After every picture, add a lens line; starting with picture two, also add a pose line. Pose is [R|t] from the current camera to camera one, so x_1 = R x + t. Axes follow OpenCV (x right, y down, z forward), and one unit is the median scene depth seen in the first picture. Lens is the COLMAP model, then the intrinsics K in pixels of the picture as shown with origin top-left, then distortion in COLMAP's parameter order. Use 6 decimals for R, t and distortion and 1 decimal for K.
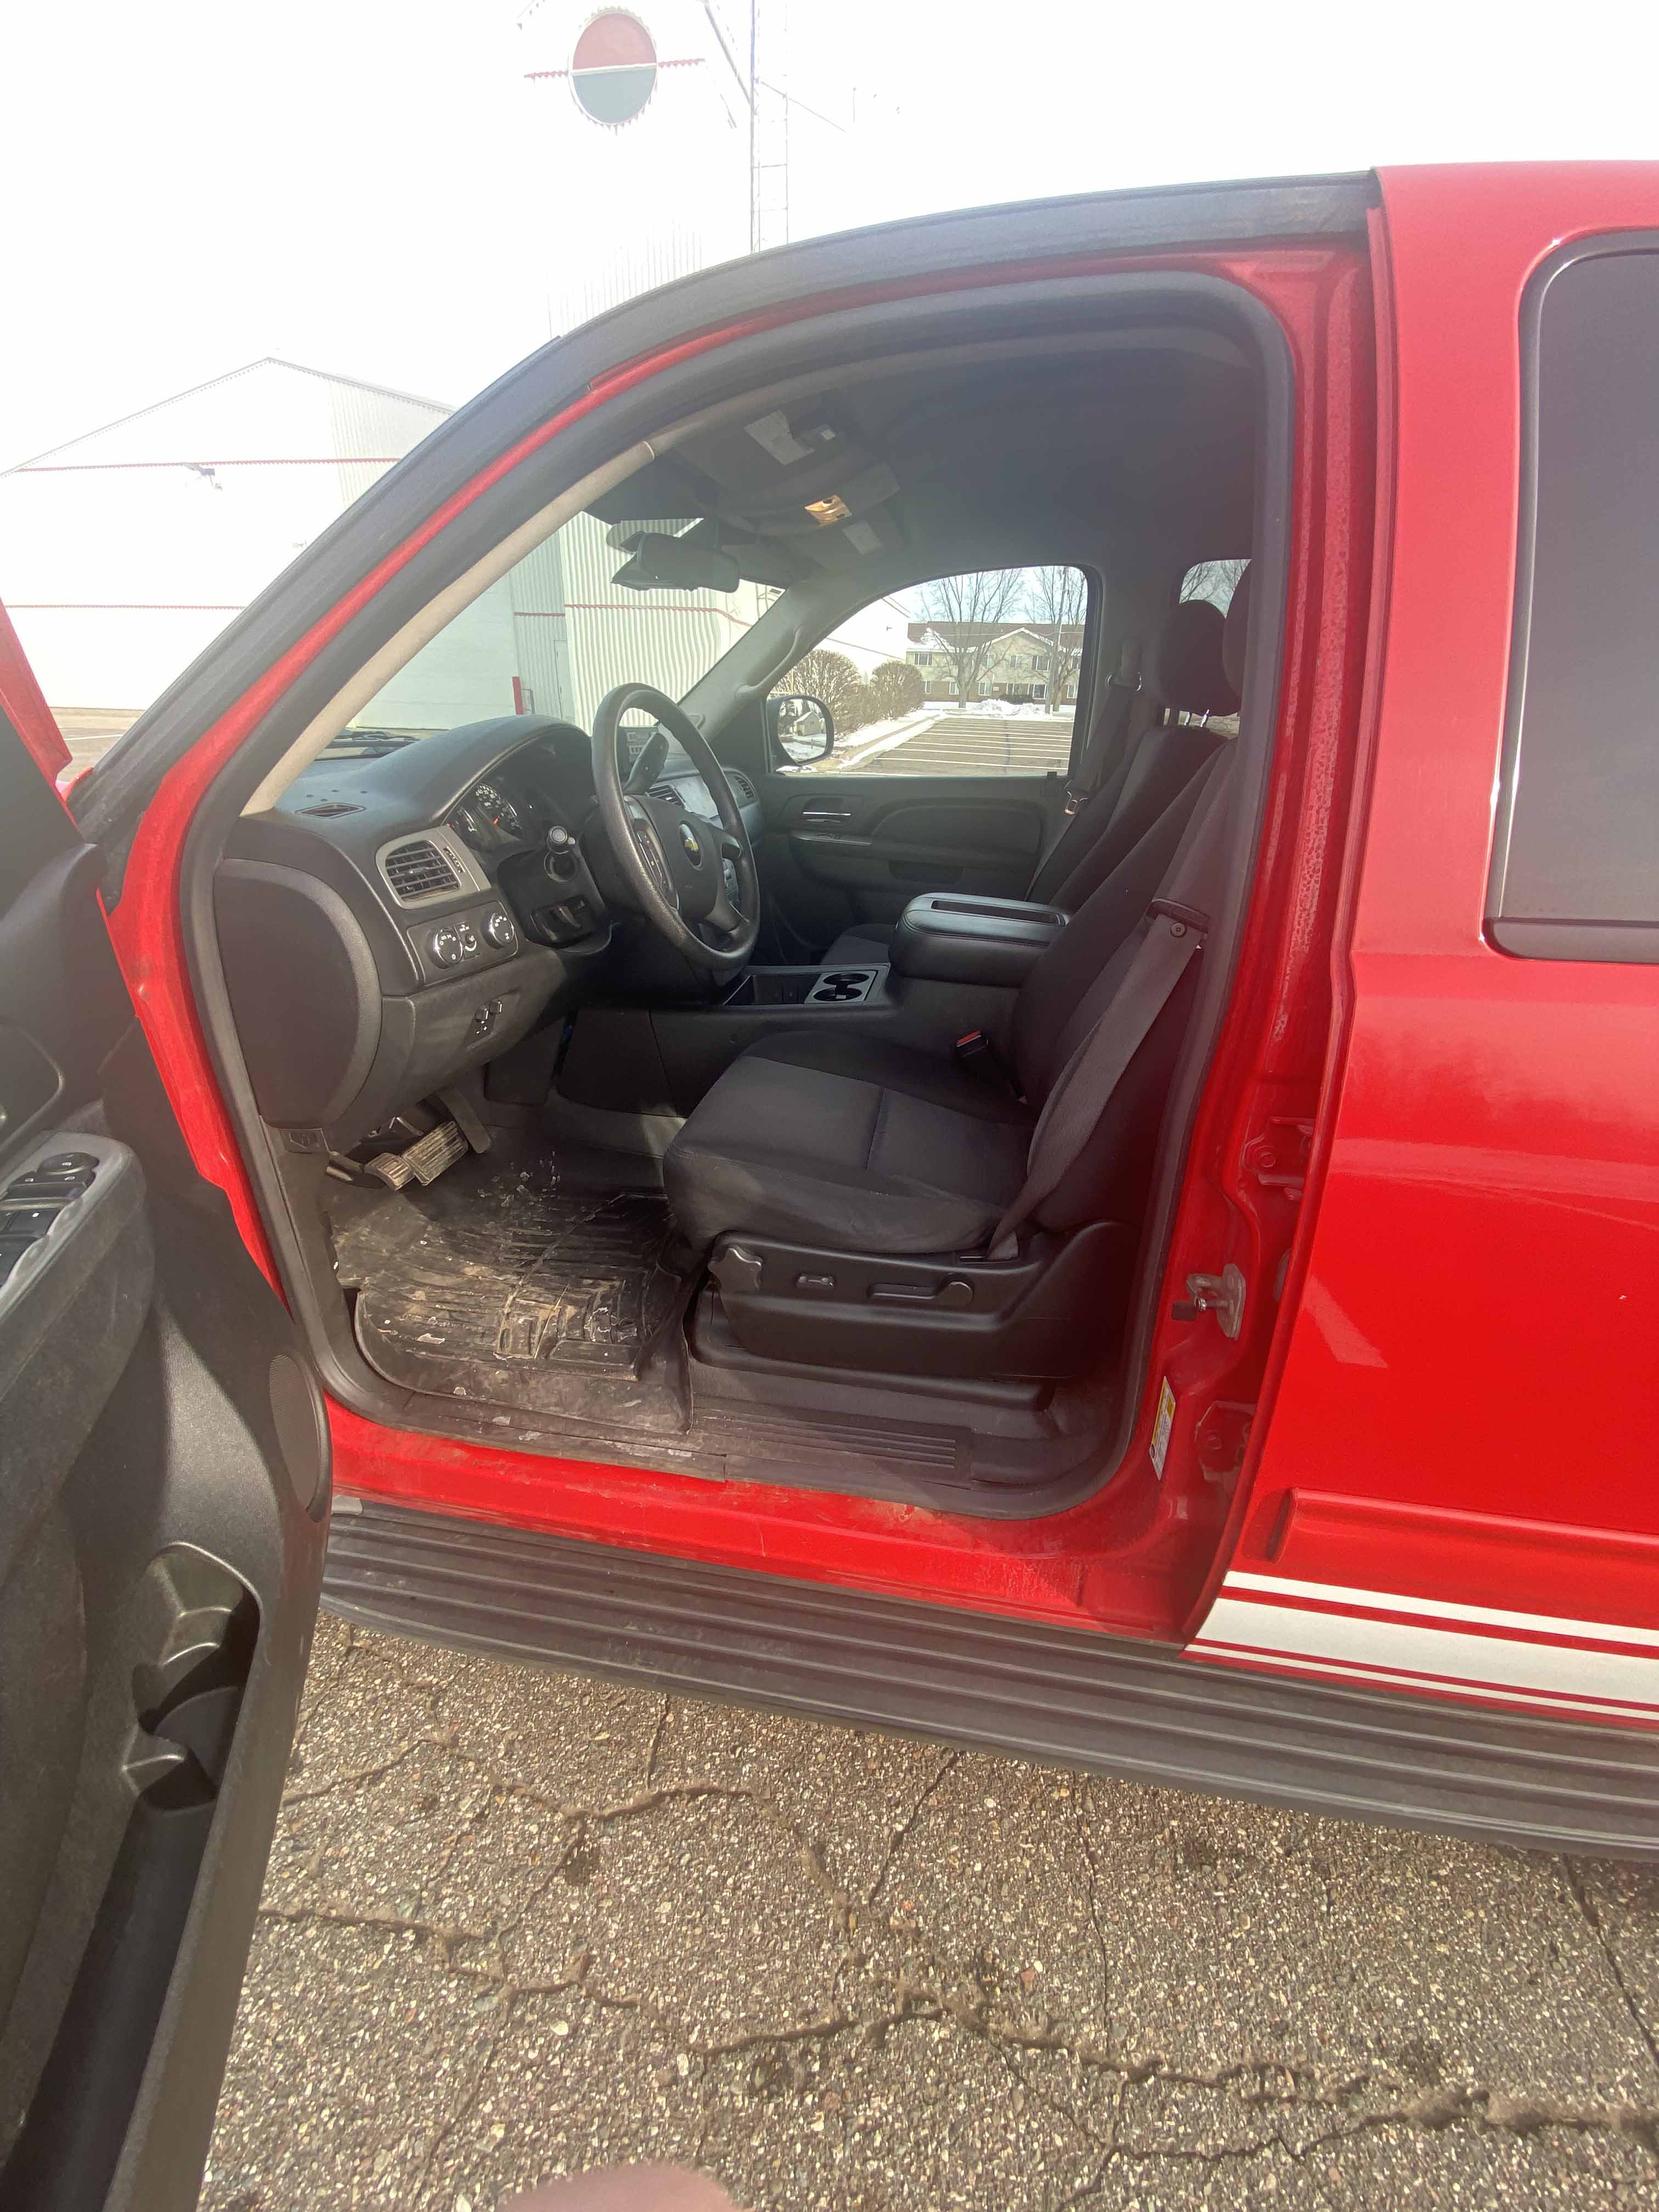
lens RADIAL K [[905.6, 0, 829.5], [0, 905.6, 1106.0], [0, 0, 1]] dist [0.012434, -0.012691]
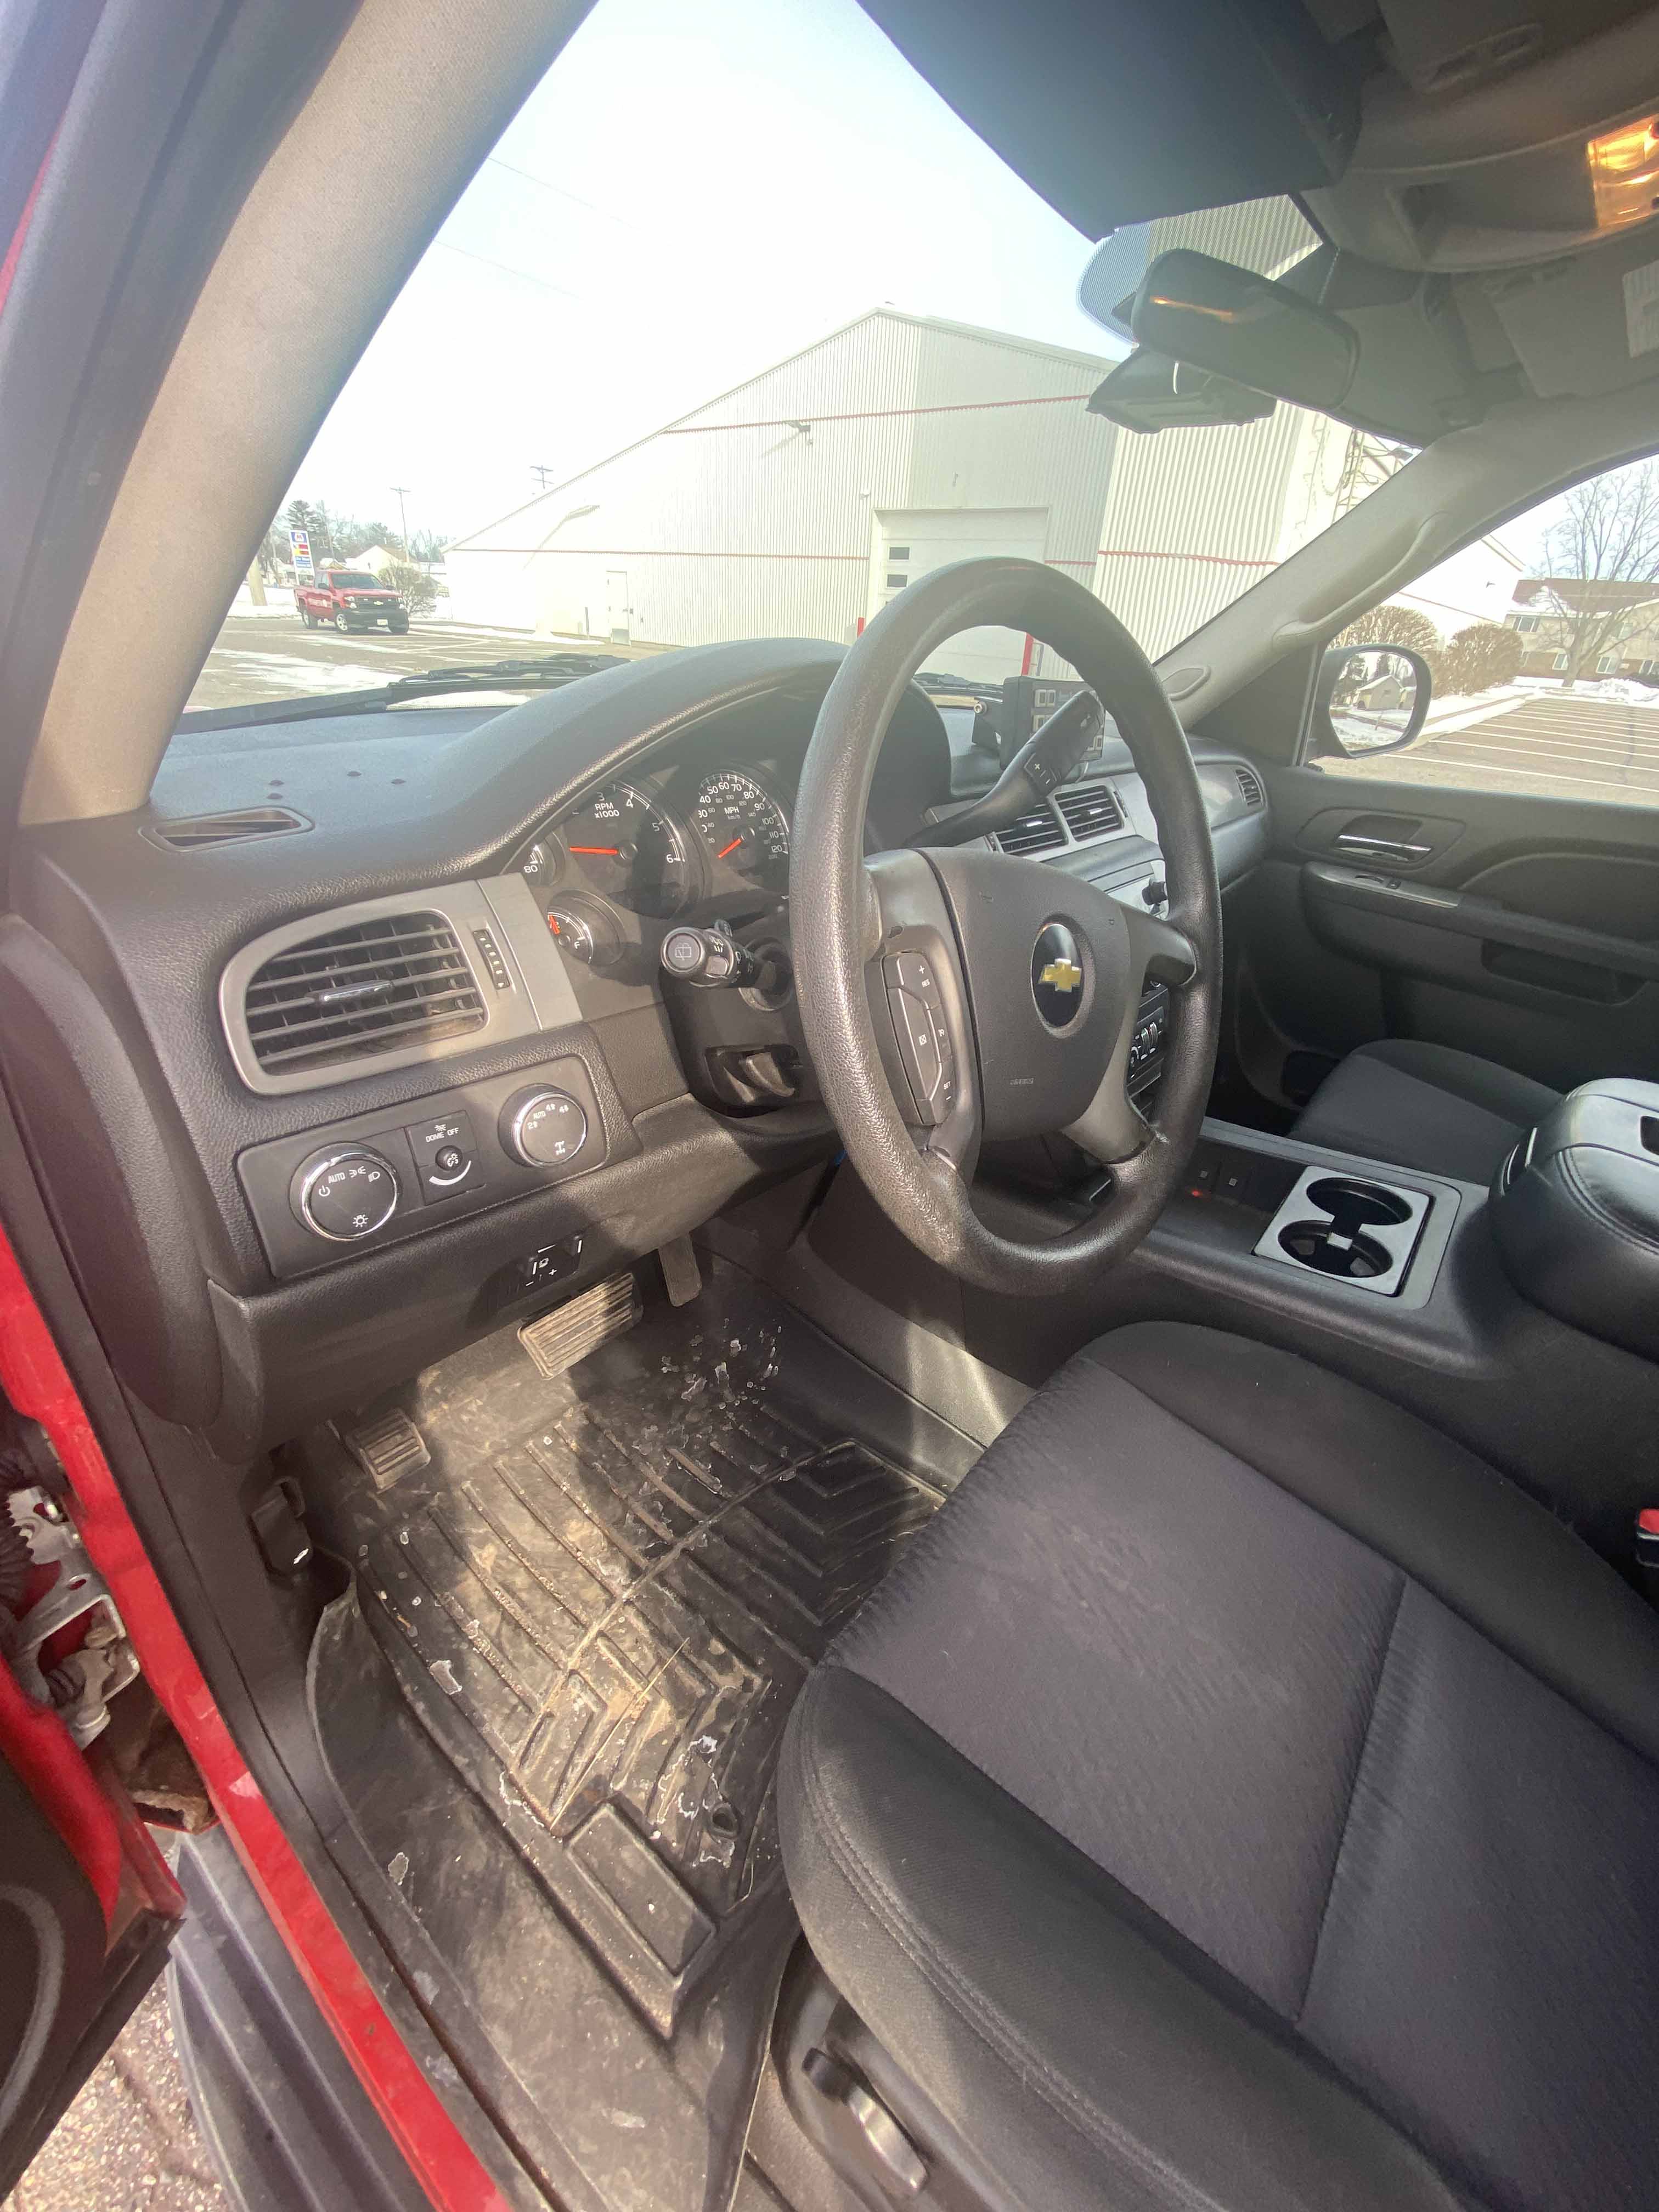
lens RADIAL K [[895.8, 0, 829.5], [0, 895.8, 1106.0], [0, 0, 1]] dist [0.000020, -0.011553]
pose [[0.872849, 0.249651, -0.419295, -0.060367], [-0.230077, 0.968270, 0.097562, -0.245753], [0.430347, 0.011314, 0.902592, 0.594614]]
